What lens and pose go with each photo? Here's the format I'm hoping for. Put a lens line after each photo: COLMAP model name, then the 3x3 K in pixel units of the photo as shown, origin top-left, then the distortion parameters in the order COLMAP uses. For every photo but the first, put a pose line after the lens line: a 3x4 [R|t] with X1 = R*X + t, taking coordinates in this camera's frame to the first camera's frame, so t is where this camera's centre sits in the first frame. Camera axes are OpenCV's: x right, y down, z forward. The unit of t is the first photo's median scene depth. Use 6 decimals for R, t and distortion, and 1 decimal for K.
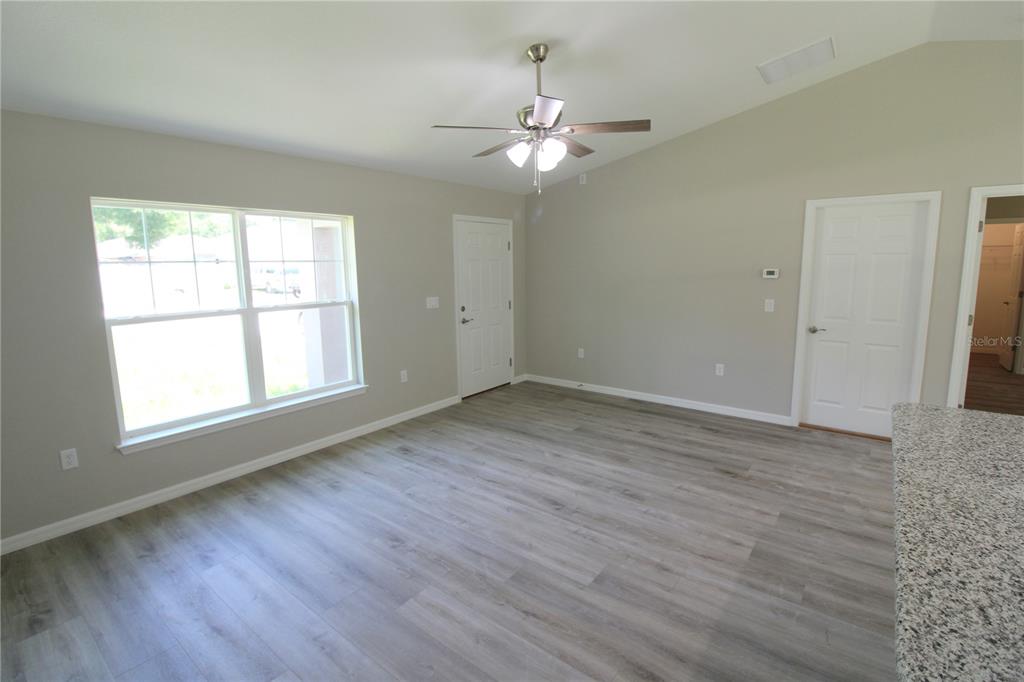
lens RADIAL K [[476.2, 0, 512.5], [0, 476.2, 328.0], [0, 0, 1]] dist [-0.008079, -0.000991]
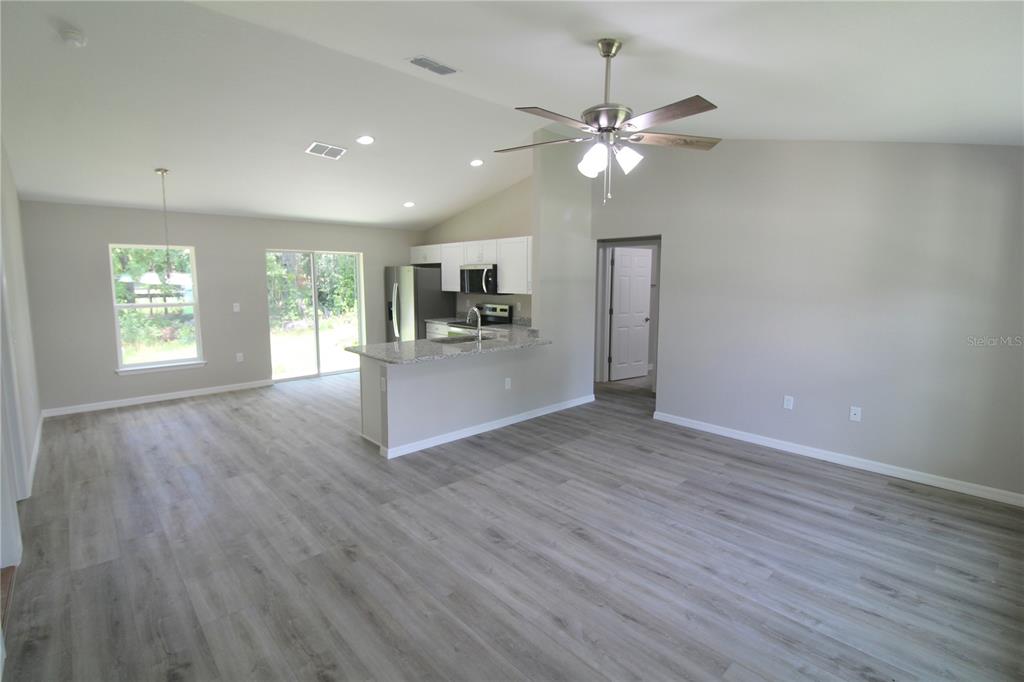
lens RADIAL K [[476.2, 0, 512.5], [0, 476.2, 328.0], [0, 0, 1]] dist [-0.008079, -0.000991]
pose [[-0.987689, -0.006944, 0.156279, 0.075097], [0.030523, 0.971259, 0.236058, -0.239805], [-0.153426, 0.237922, -0.959090, 1.700351]]
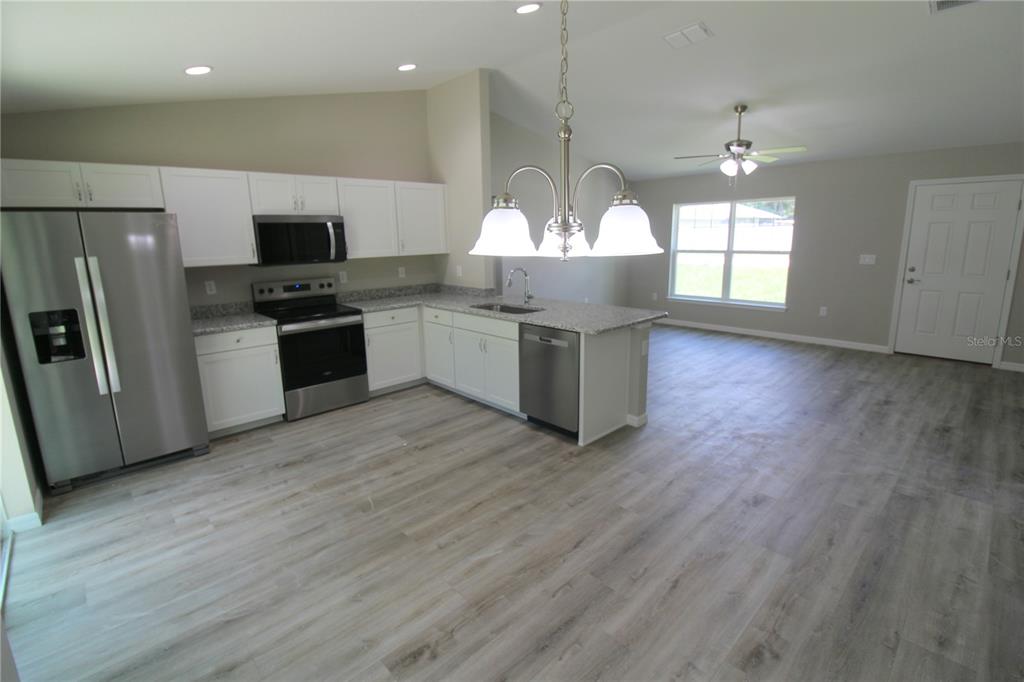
lens RADIAL K [[476.2, 0, 512.5], [0, 476.2, 328.0], [0, 0, 1]] dist [-0.008079, -0.000991]
pose [[-0.148027, 0.207842, -0.966897, 1.727223], [-0.112681, 0.967757, 0.225277, -0.082235], [0.982543, 0.142298, -0.119835, 0.424985]]
